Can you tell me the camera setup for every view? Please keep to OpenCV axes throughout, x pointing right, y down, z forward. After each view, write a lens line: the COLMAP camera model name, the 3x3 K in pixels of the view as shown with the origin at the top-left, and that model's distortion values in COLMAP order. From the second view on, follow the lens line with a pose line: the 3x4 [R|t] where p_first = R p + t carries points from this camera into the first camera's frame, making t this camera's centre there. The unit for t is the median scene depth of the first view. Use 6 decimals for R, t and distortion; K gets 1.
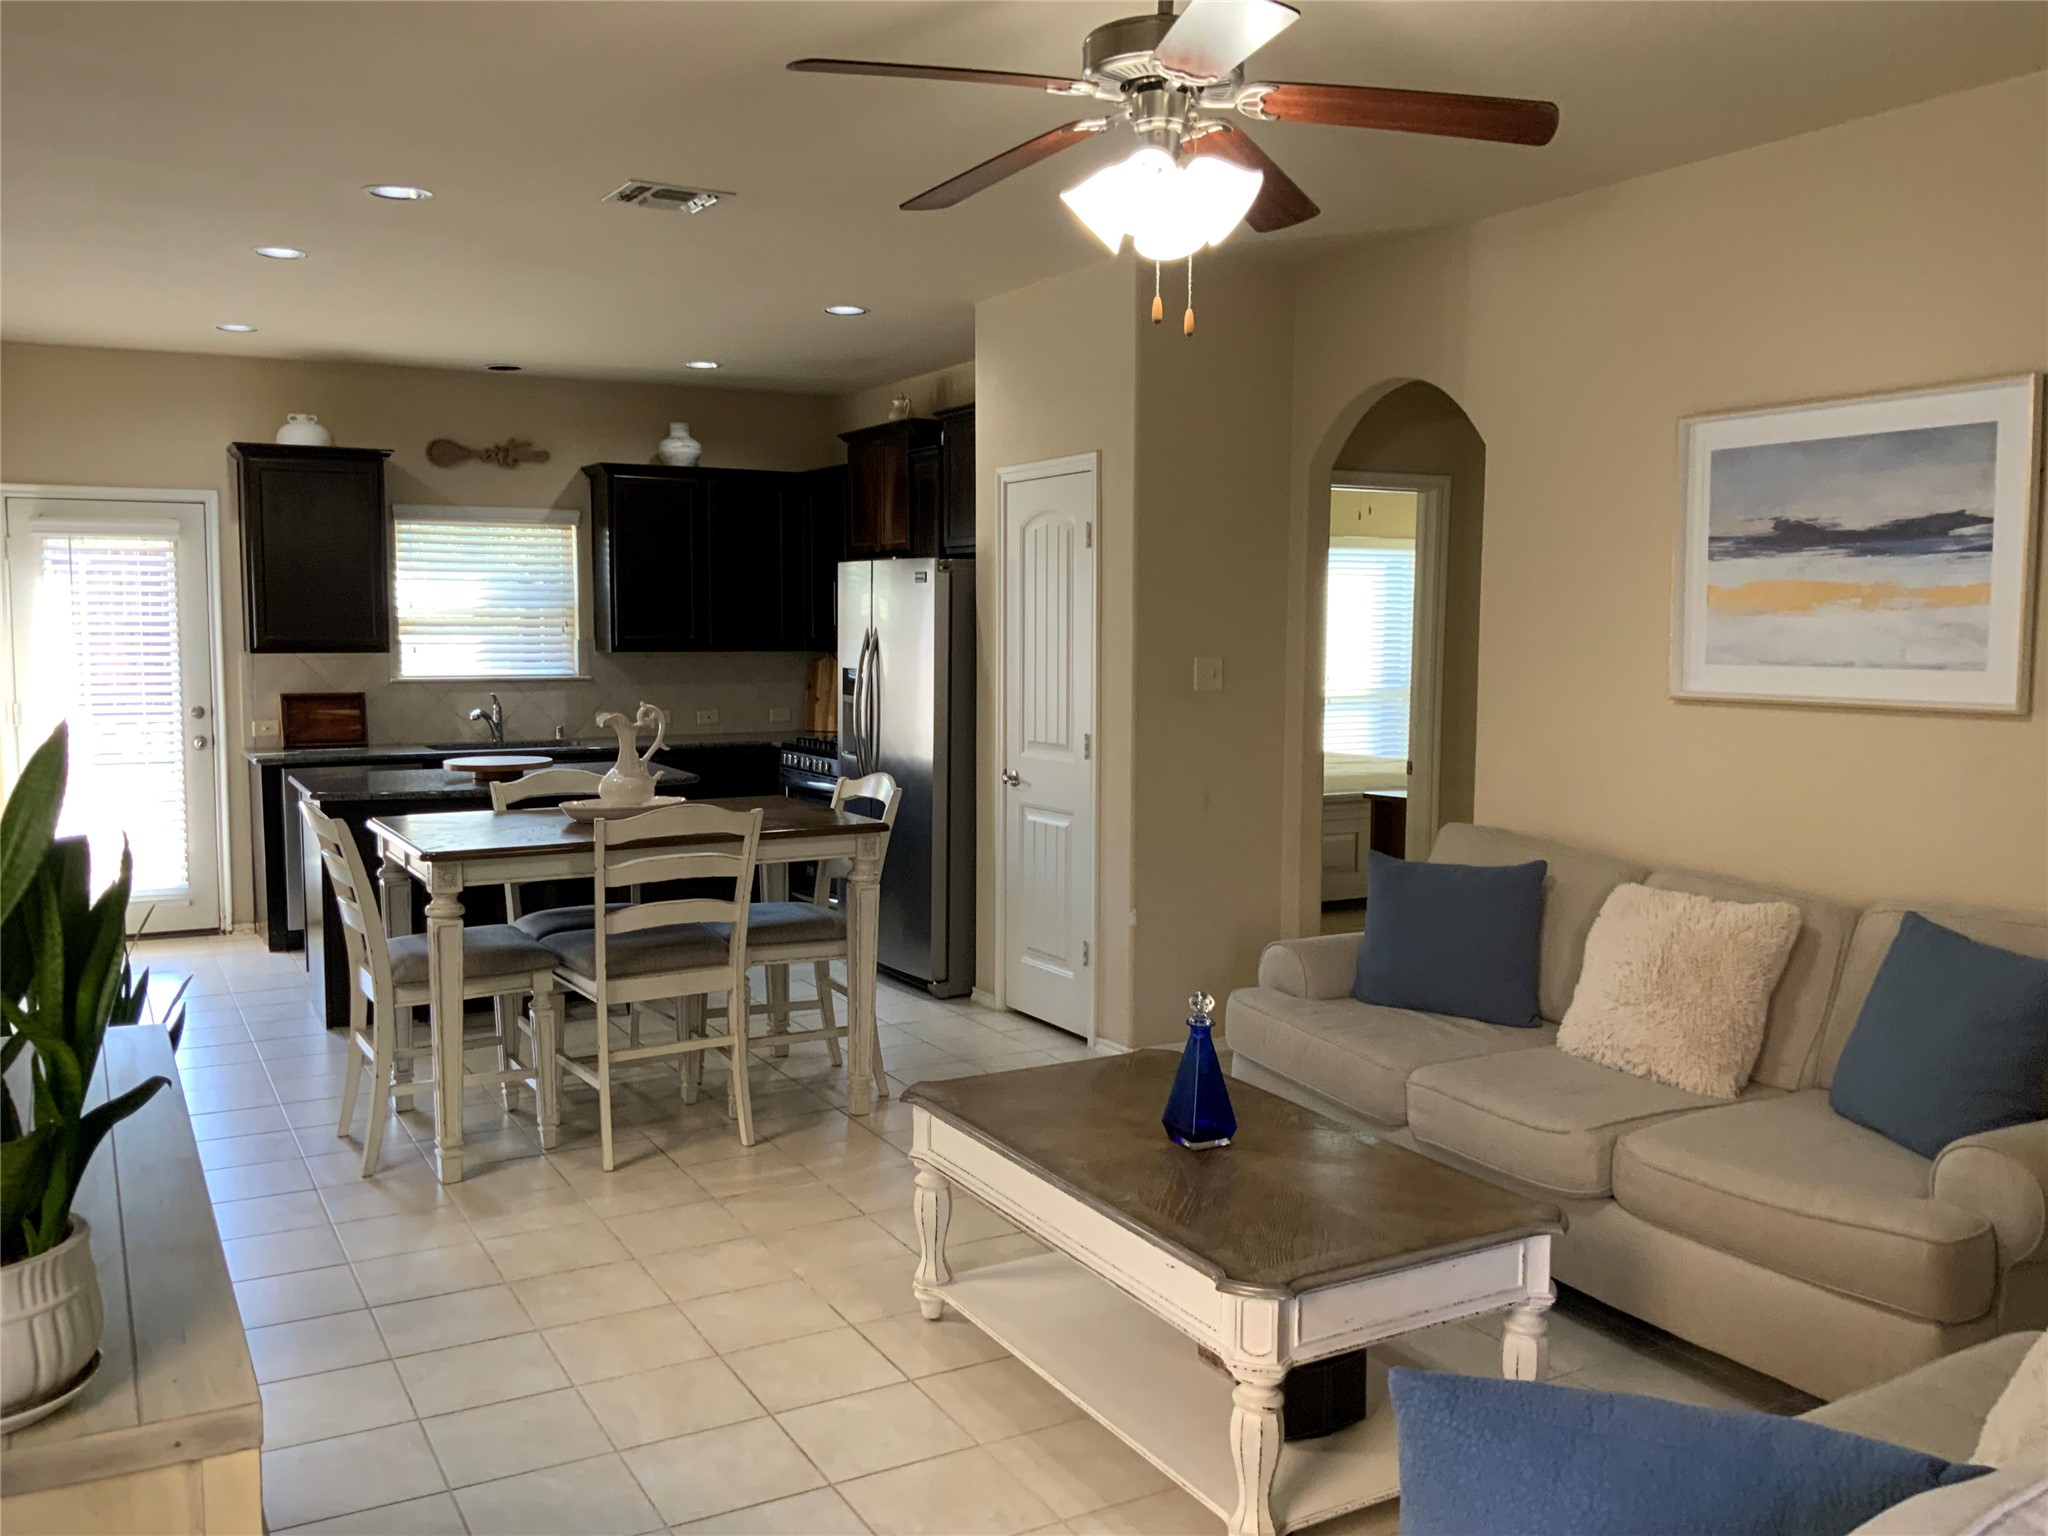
lens RADIAL K [[1709.8, 0, 1035.4], [0, 1709.8, 775.1], [0, 0, 1]] dist [0.046213, -0.088605]
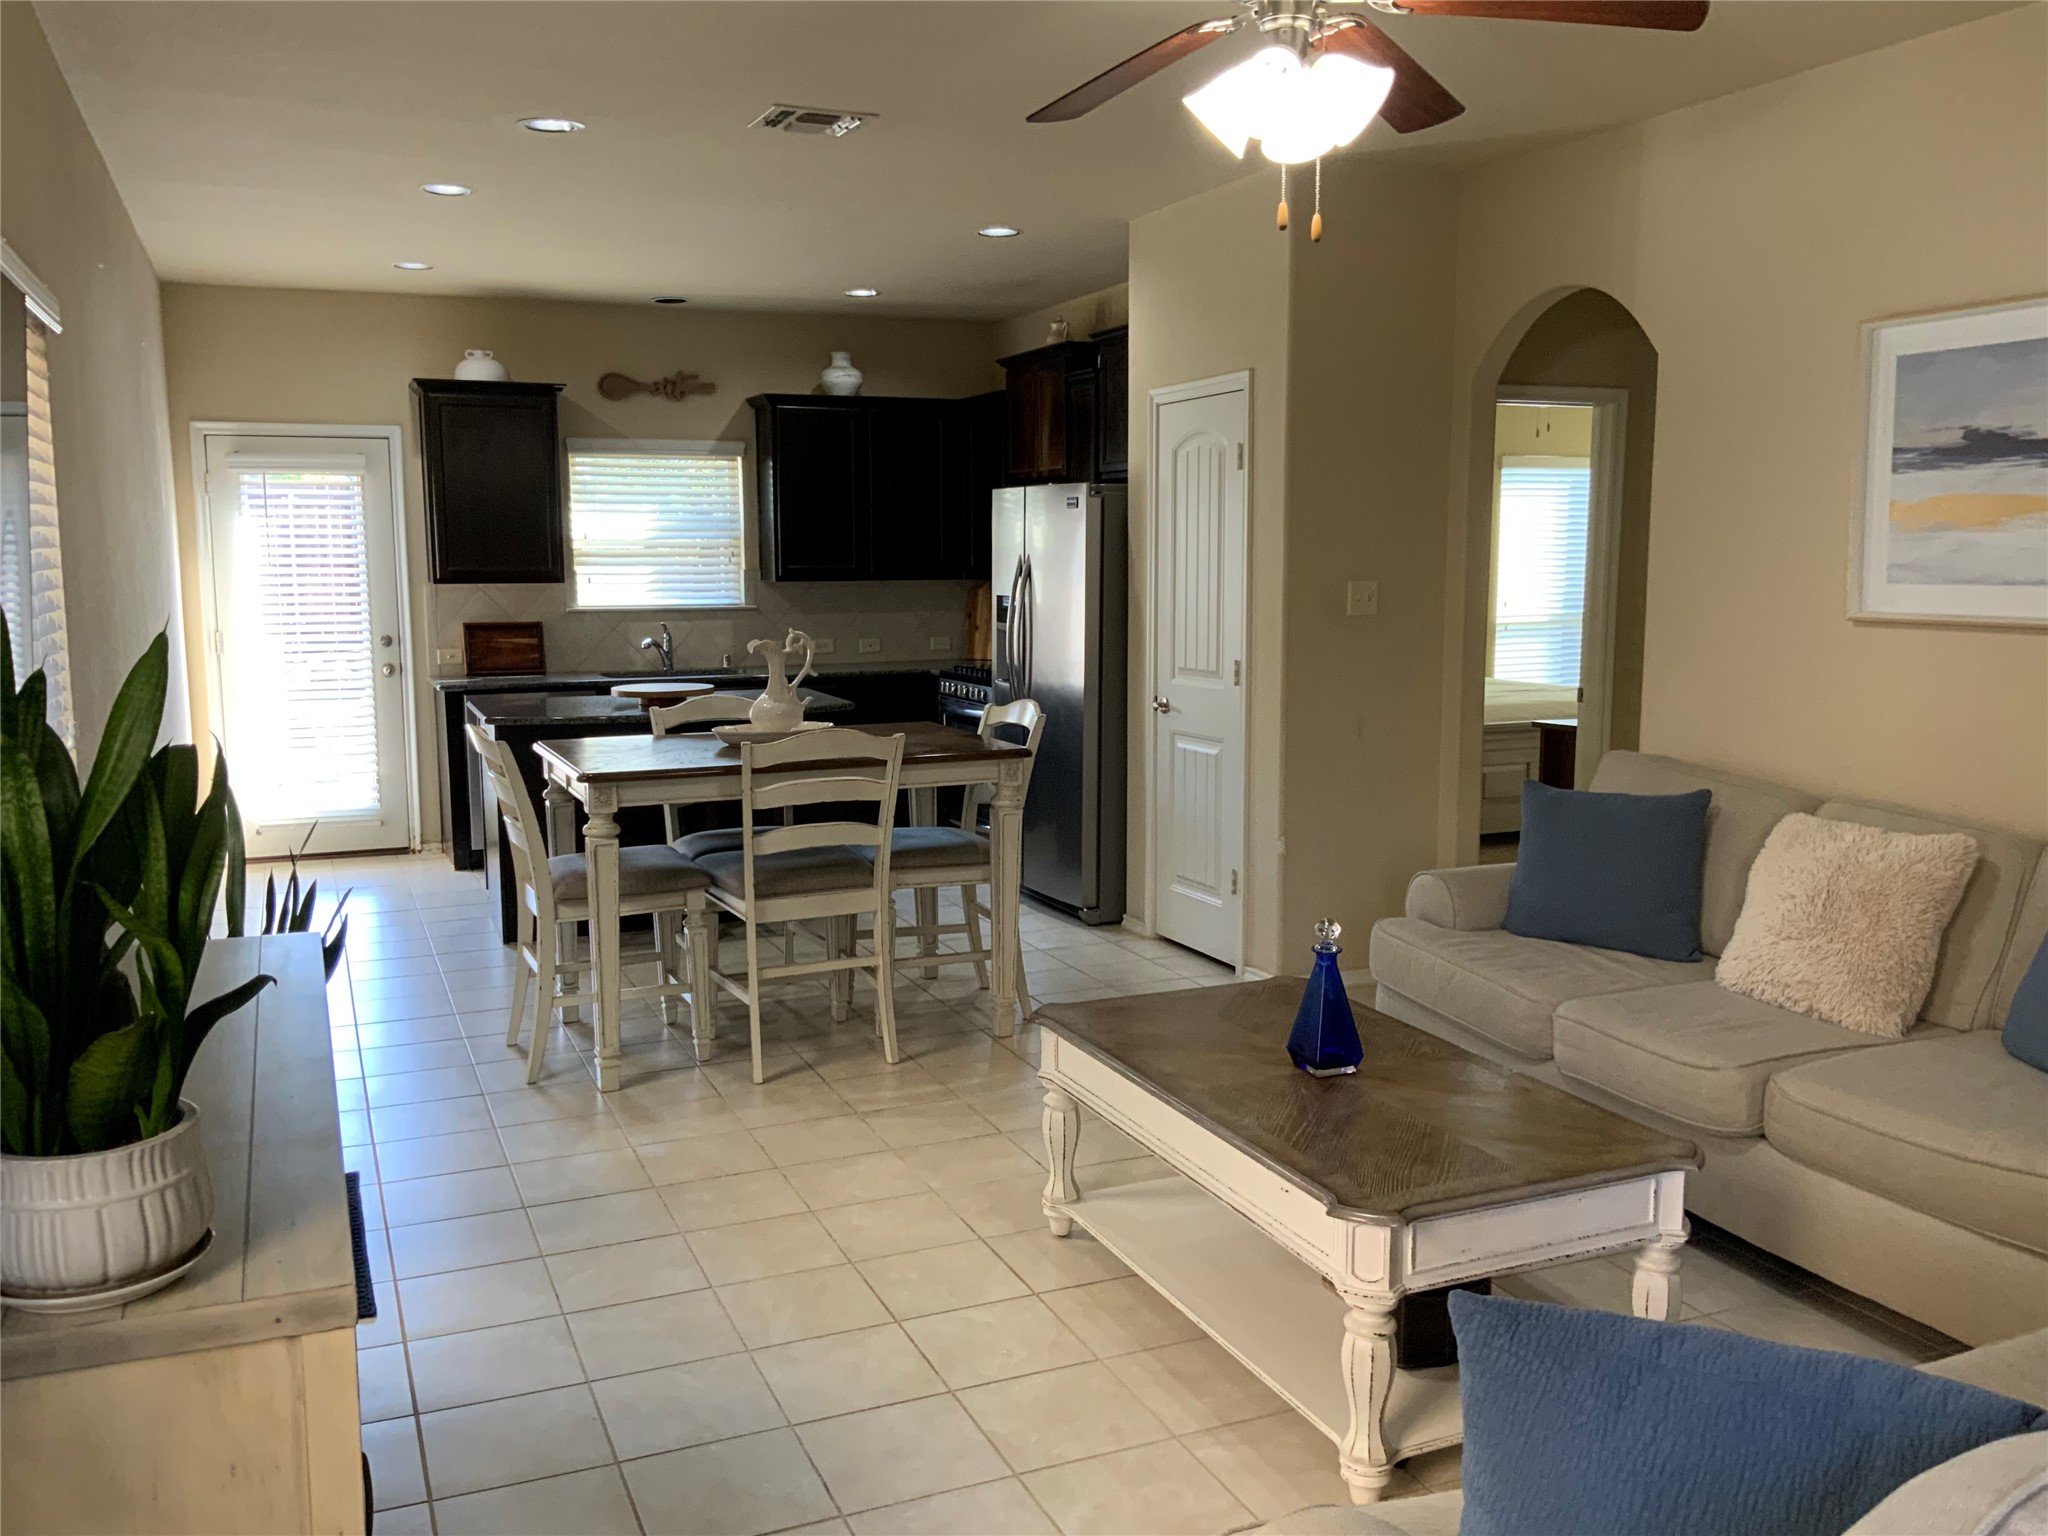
lens RADIAL K [[1709.8, 0, 1032.3], [0, 1709.8, 781.0], [0, 0, 1]] dist [0.046213, -0.088605]
pose [[0.994348, 0.006416, -0.105973, 0.014788], [-0.001795, 0.999046, 0.043645, 0.002346], [0.106152, -0.043208, 0.993411, 0.002576]]
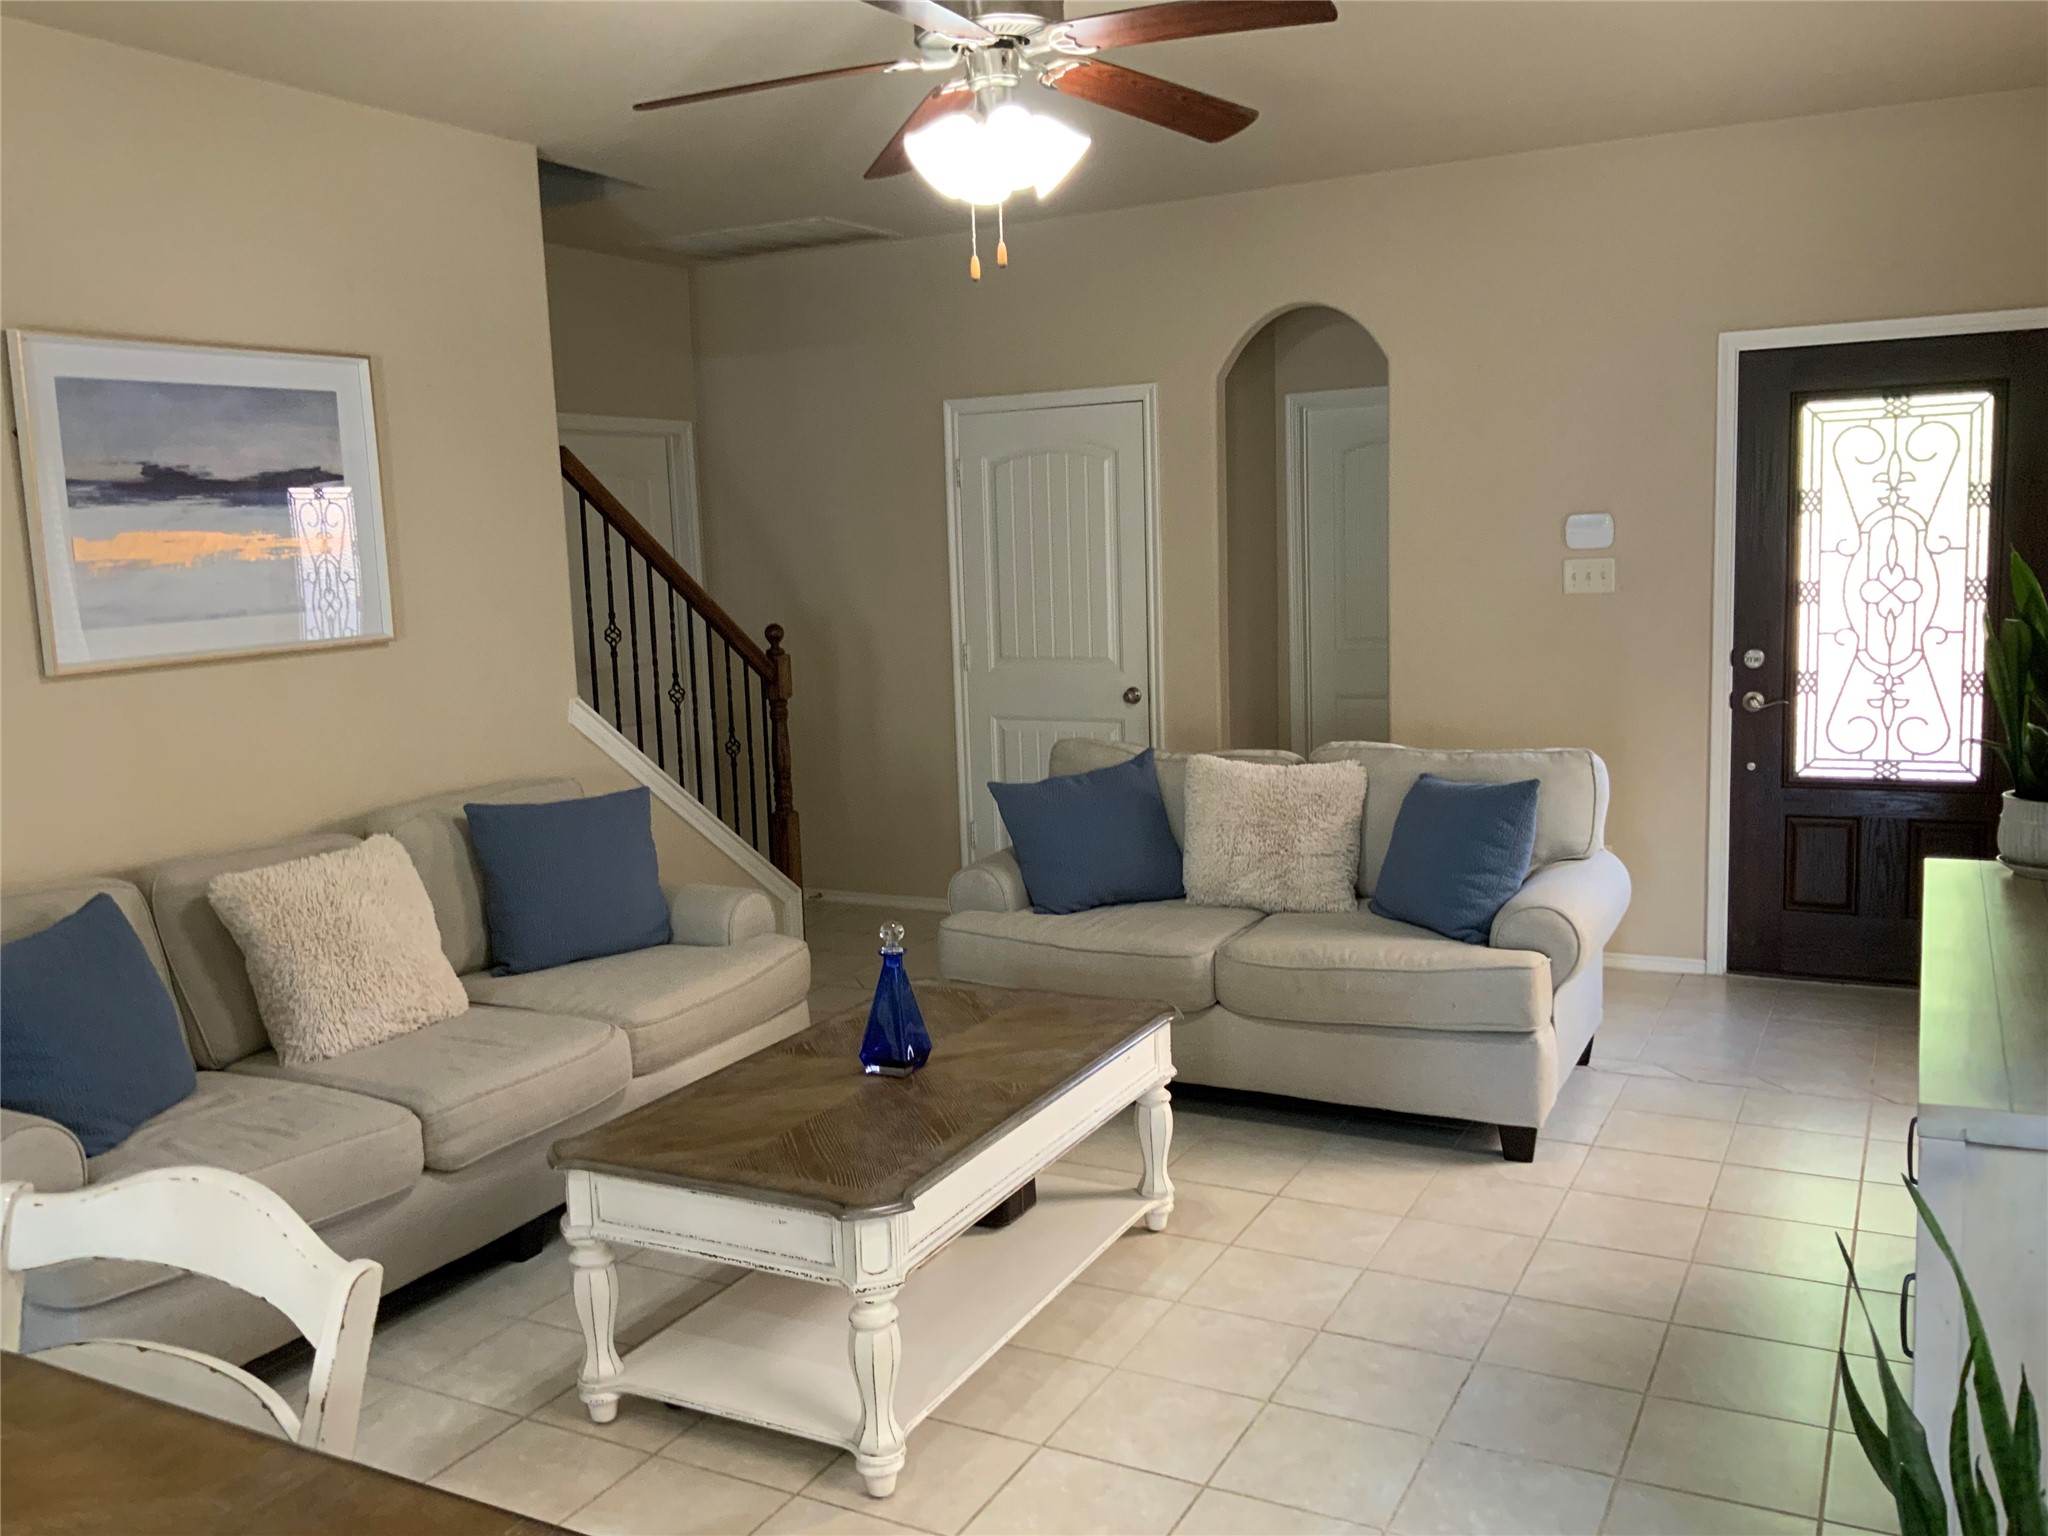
lens RADIAL K [[1709.8, 0, 1017.5], [0, 1709.8, 740.6], [0, 0, 1]] dist [0.046213, -0.088605]
pose [[-0.535055, -0.089560, 0.840056, -0.359432], [0.111957, 0.978078, 0.175583, -0.067455], [-0.837366, 0.187997, -0.513299, 0.660922]]
